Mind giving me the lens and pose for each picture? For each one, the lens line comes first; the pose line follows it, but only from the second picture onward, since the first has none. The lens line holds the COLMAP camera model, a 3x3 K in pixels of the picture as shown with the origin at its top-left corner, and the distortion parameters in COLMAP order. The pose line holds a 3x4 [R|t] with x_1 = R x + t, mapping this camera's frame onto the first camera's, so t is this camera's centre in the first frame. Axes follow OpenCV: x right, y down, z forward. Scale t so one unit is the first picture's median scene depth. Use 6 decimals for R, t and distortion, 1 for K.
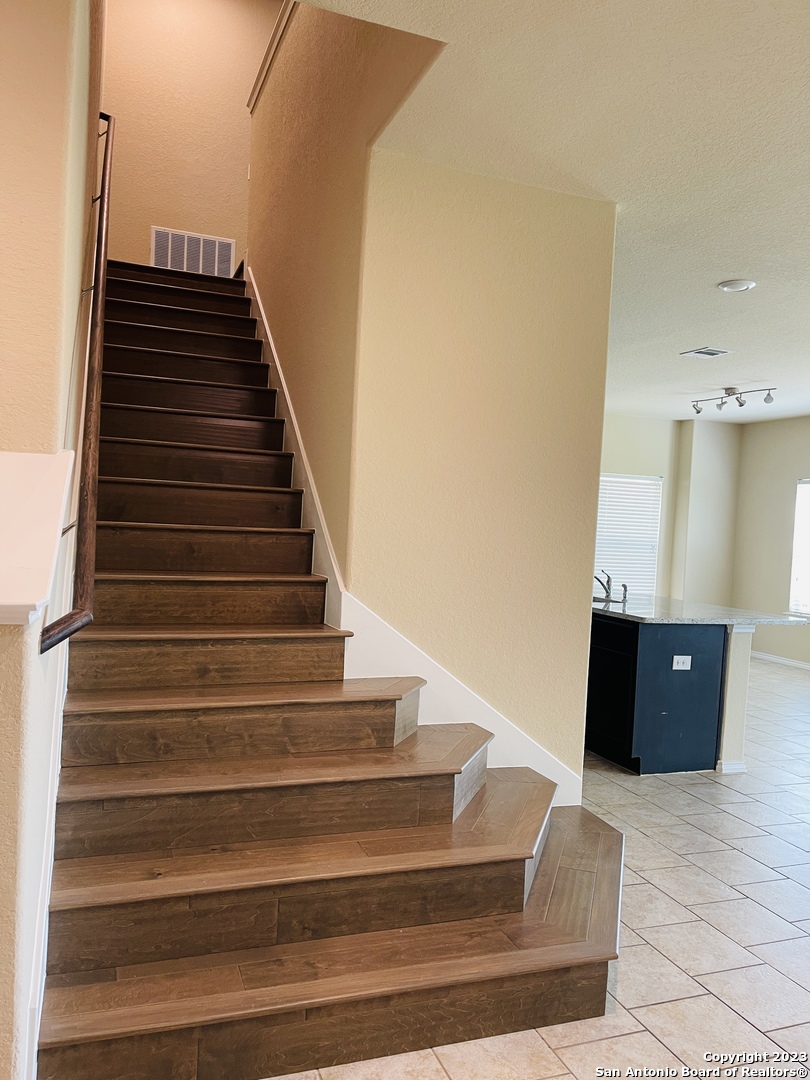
lens RADIAL K [[814.8, 0, 405.4], [0, 814.8, 555.9], [0, 0, 1]] dist [0.061558, -0.079530]
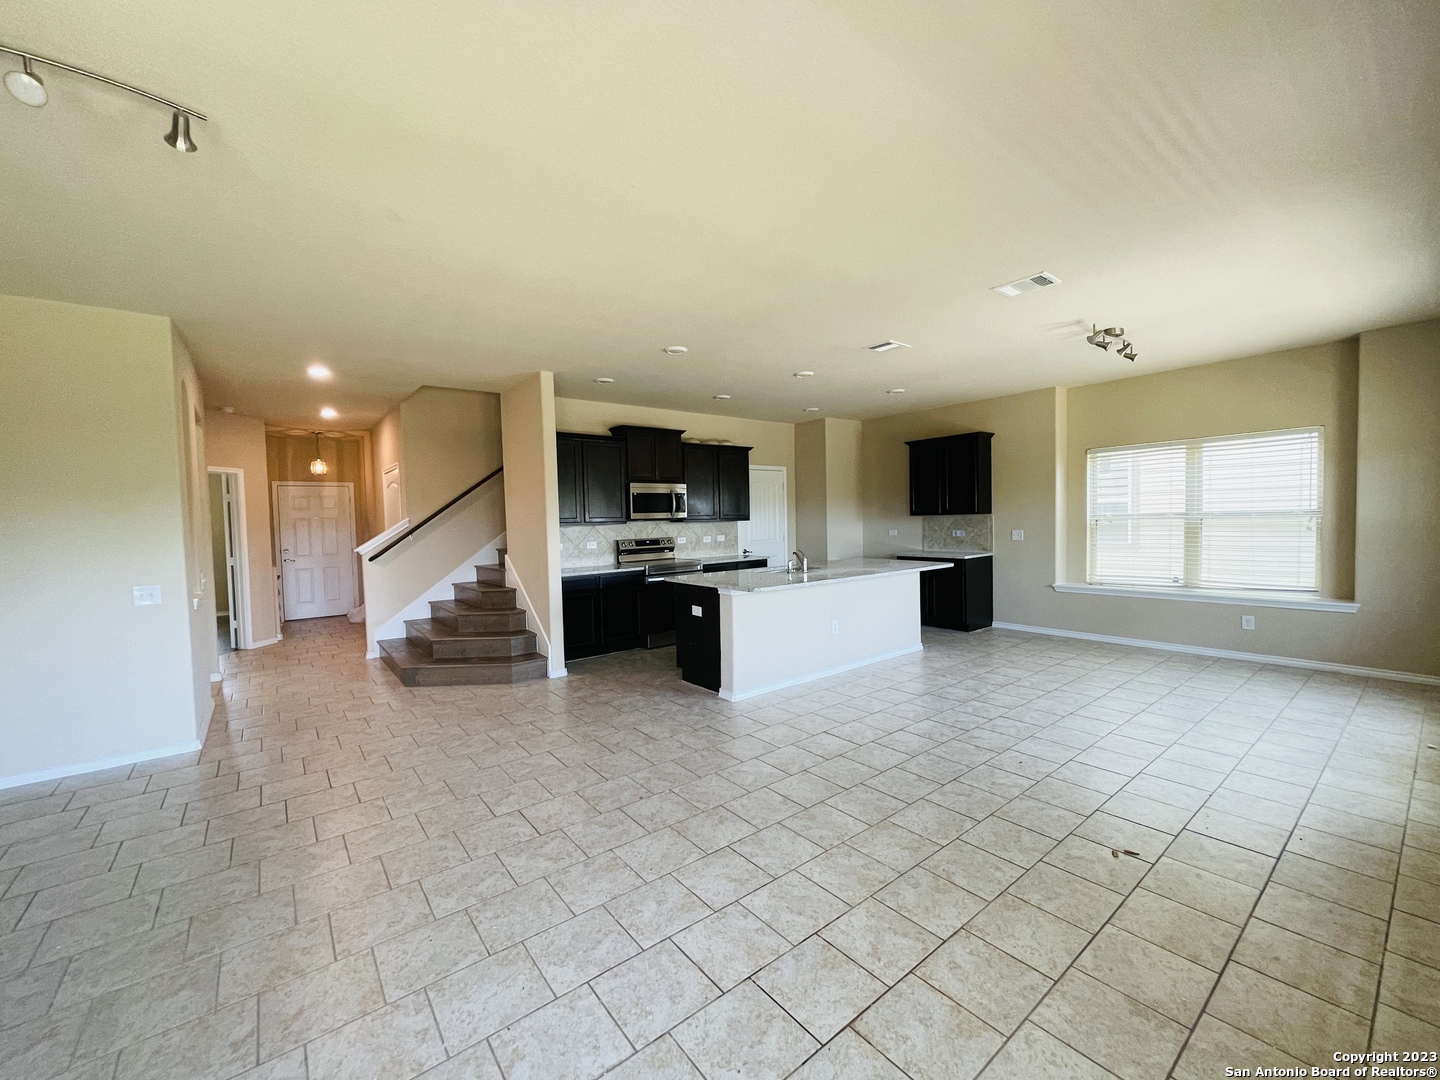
lens RADIAL K [[581.9, 0, 713.5], [0, 581.9, 539.7], [0, 0, 1]] dist [-0.000985, -0.000455]
pose [[0.296287, -0.022646, -0.954831, 2.025486], [0.005095, 0.999742, -0.022130, 0.039890], [0.955085, 0.001692, 0.296326, 1.093535]]
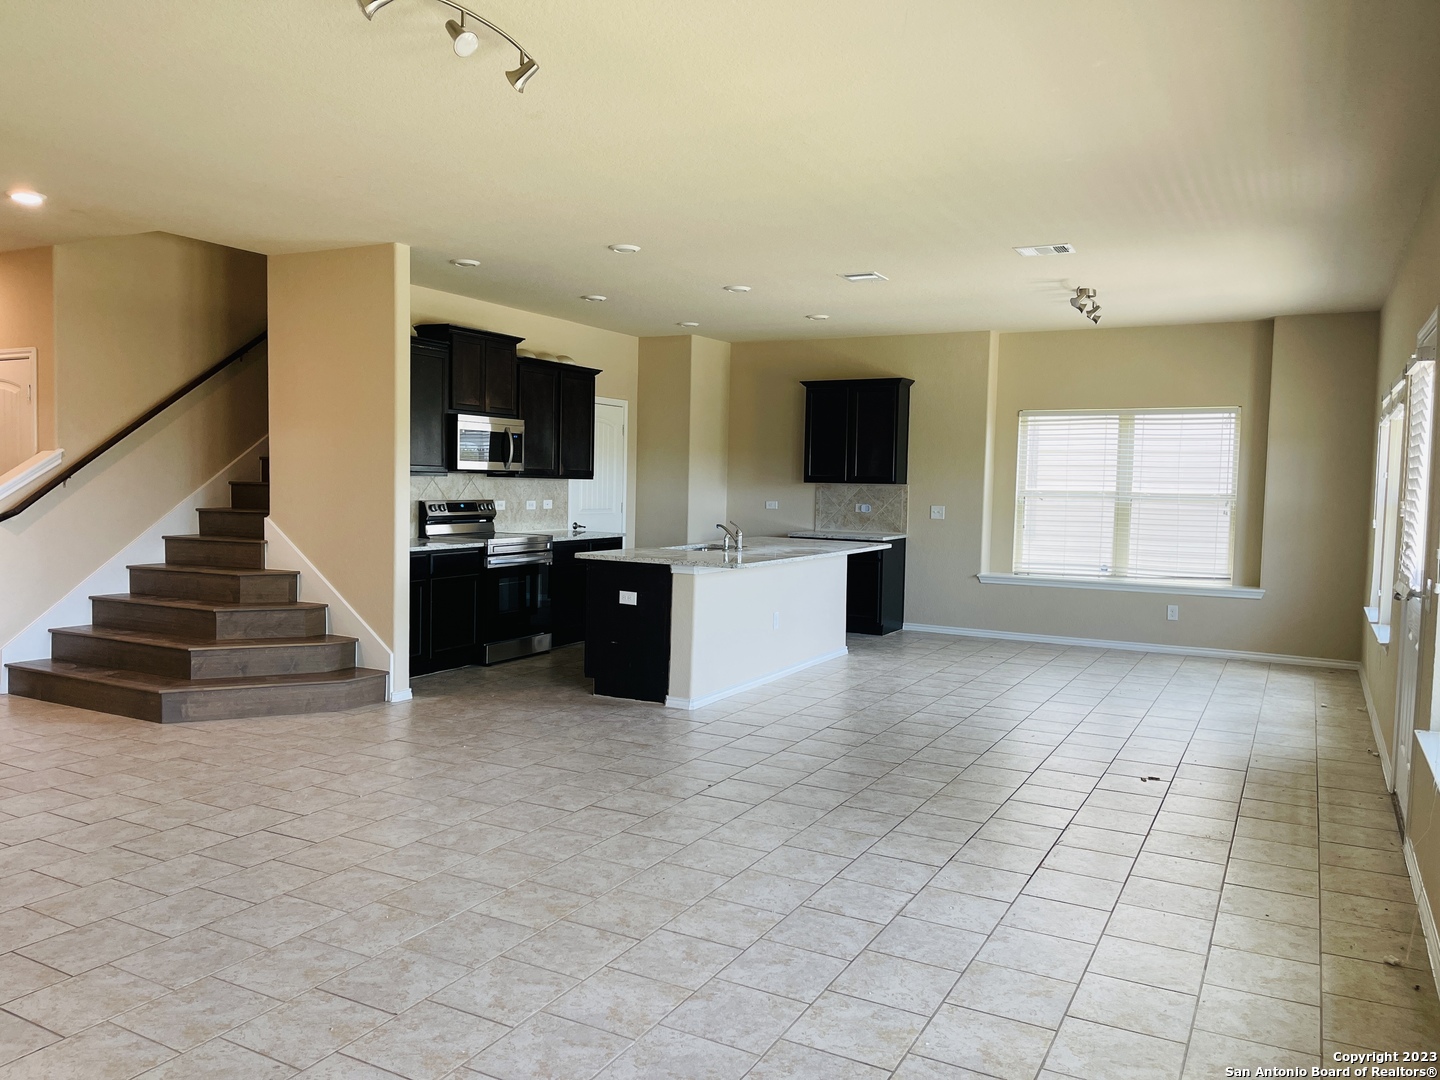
lens RADIAL K [[1086.4, 0, 719.5], [0, 1086.4, 537.5], [0, 0, 1]] dist [0.061558, -0.079530]
pose [[0.660160, 0.003307, -0.751118, 2.281126], [-0.014309, 0.999864, -0.008174, 0.090555], [0.750989, 0.016144, 0.660117, 0.202337]]
